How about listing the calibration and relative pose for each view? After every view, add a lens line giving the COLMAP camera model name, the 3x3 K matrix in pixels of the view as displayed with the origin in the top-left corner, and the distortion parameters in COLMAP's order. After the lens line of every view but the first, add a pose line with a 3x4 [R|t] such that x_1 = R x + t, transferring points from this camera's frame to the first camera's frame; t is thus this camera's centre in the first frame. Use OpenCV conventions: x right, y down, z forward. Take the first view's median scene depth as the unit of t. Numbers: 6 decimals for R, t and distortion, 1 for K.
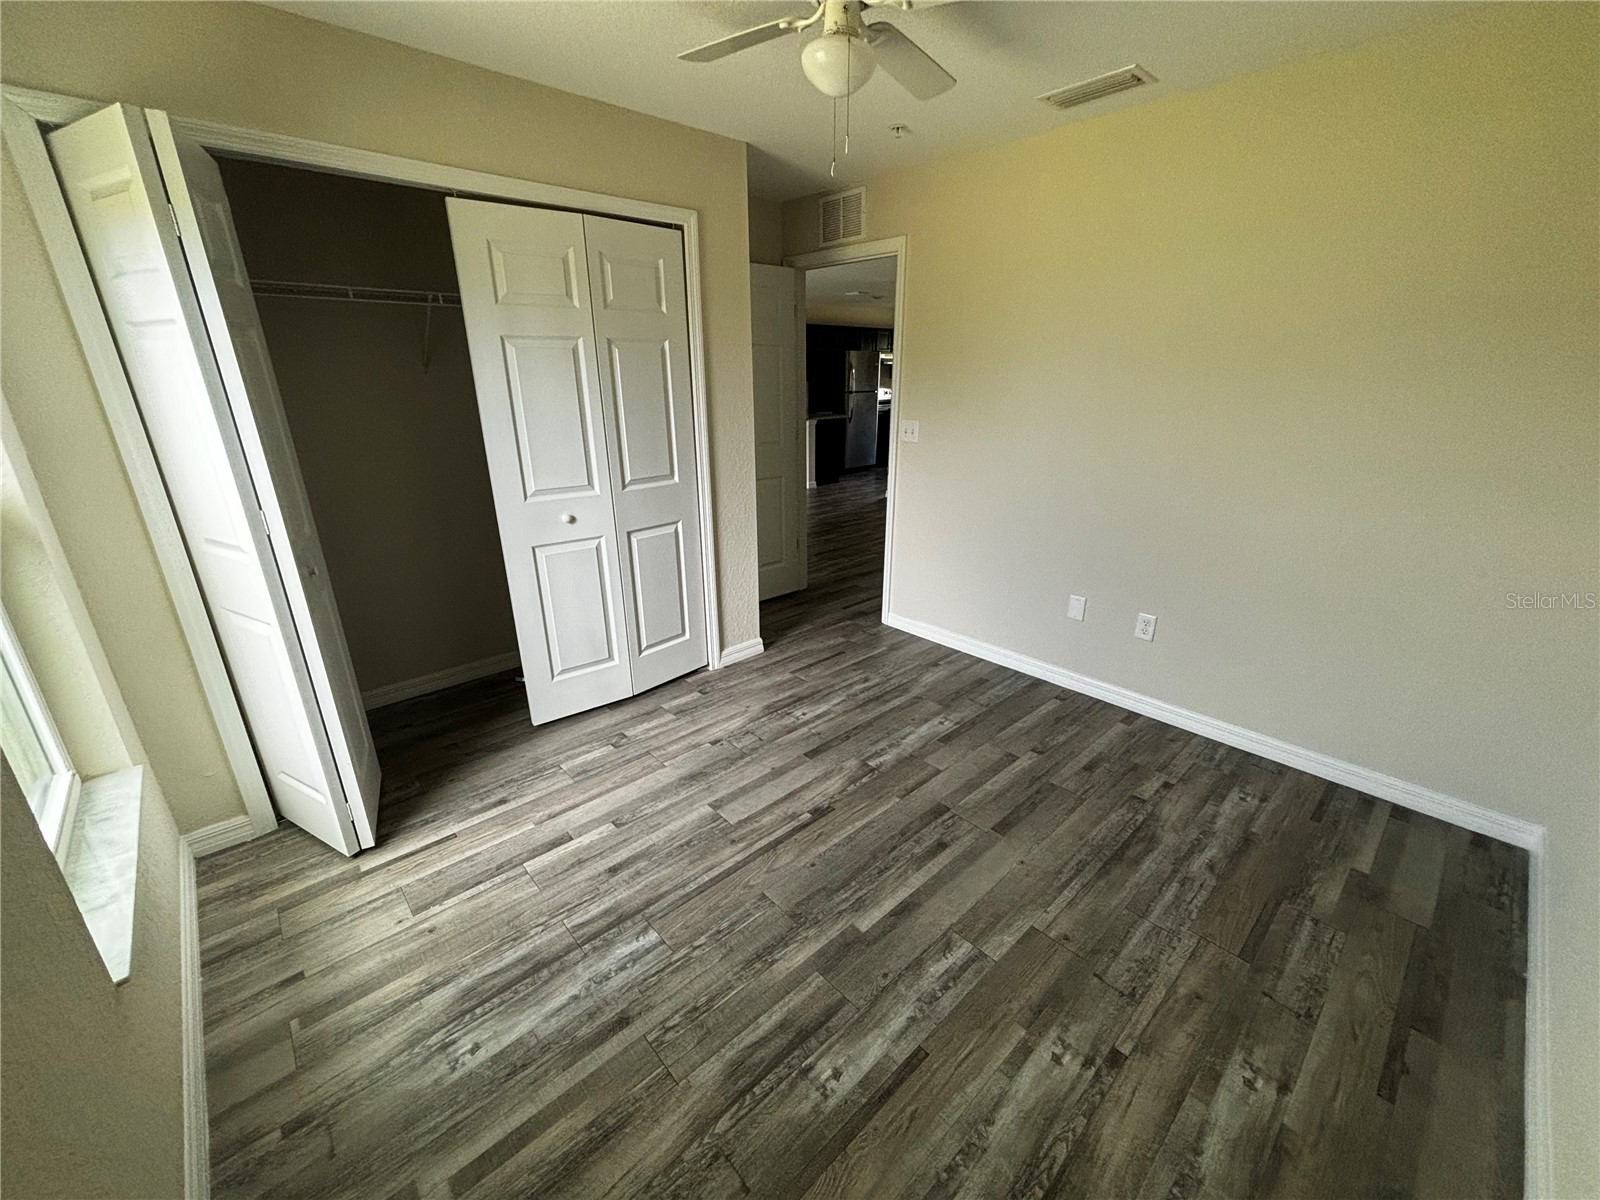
lens RADIAL K [[648.9, 0, 802.8], [0, 648.9, 601.4], [0, 0, 1]] dist [0.001822, 0.000173]
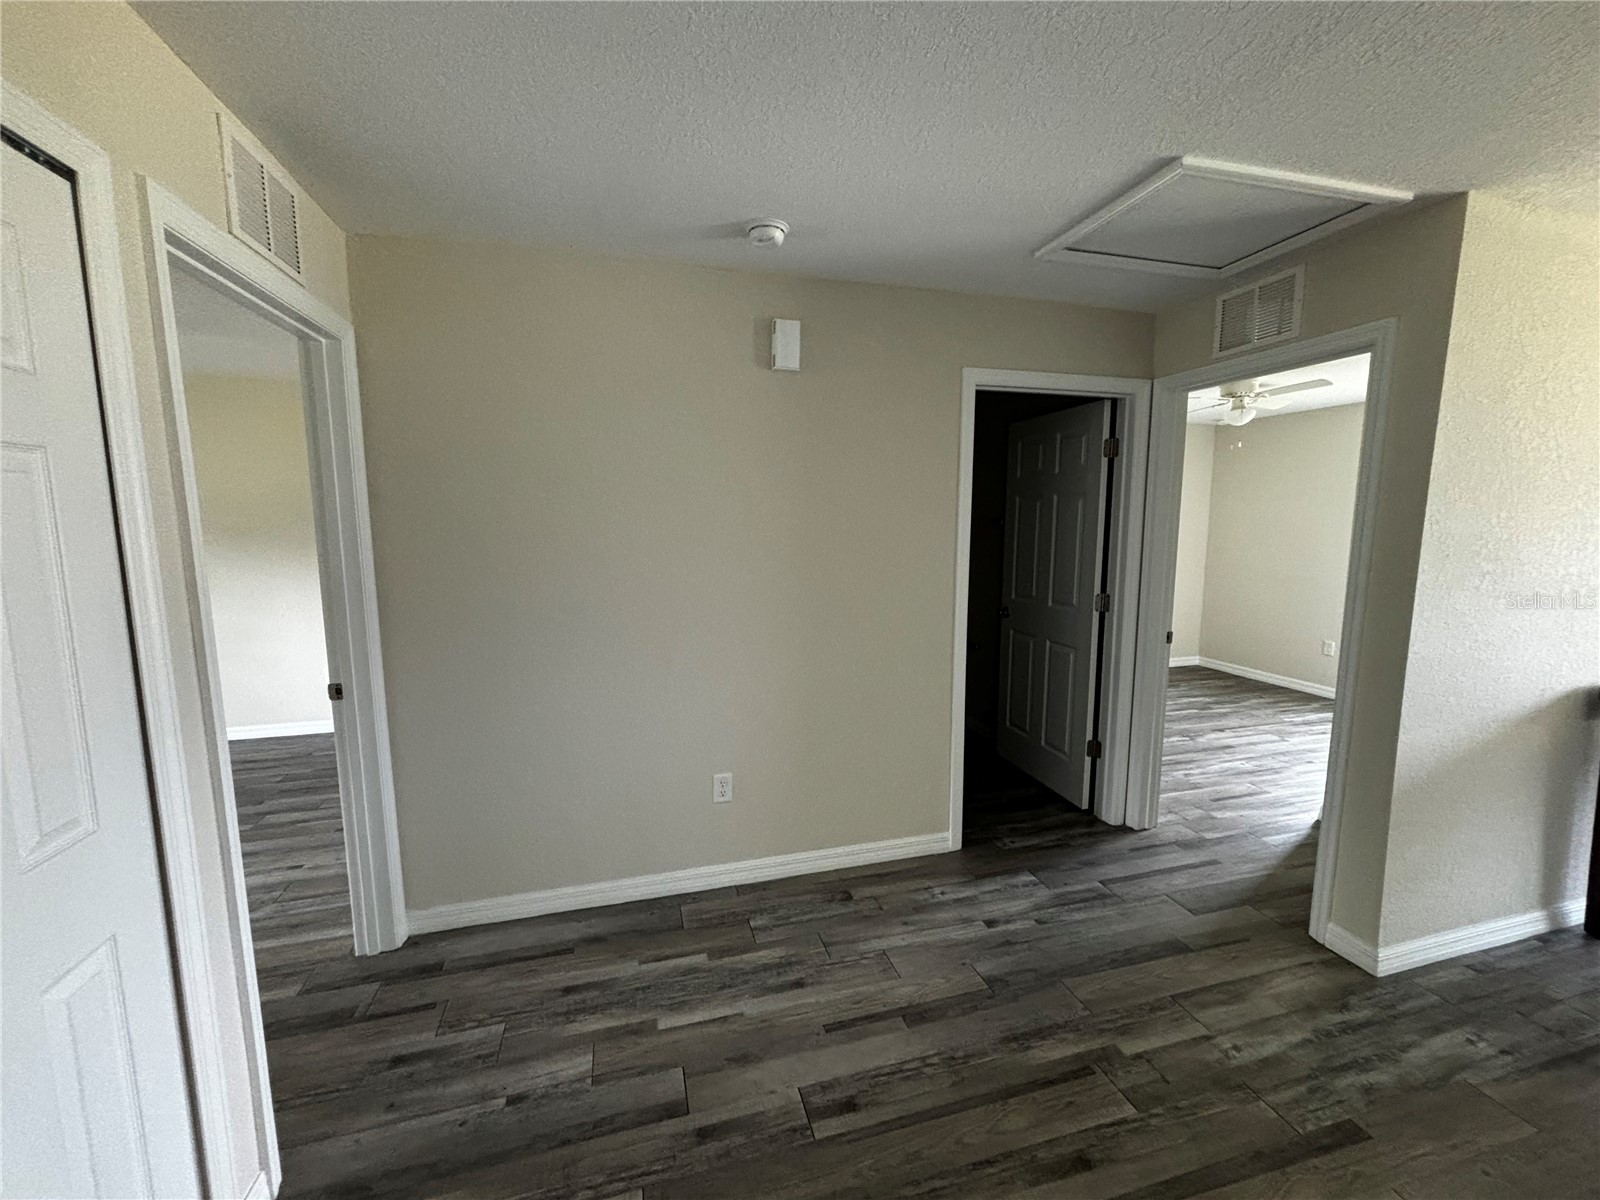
lens RADIAL K [[648.9, 0, 800.4], [0, 648.9, 602.1], [0, 0, 1]] dist [0.001822, 0.000173]
pose [[-0.889059, -0.048787, 0.455185, 0.231361], [0.160116, 0.898367, 0.409023, -0.868272], [-0.428878, 0.436528, -0.790890, 2.422110]]
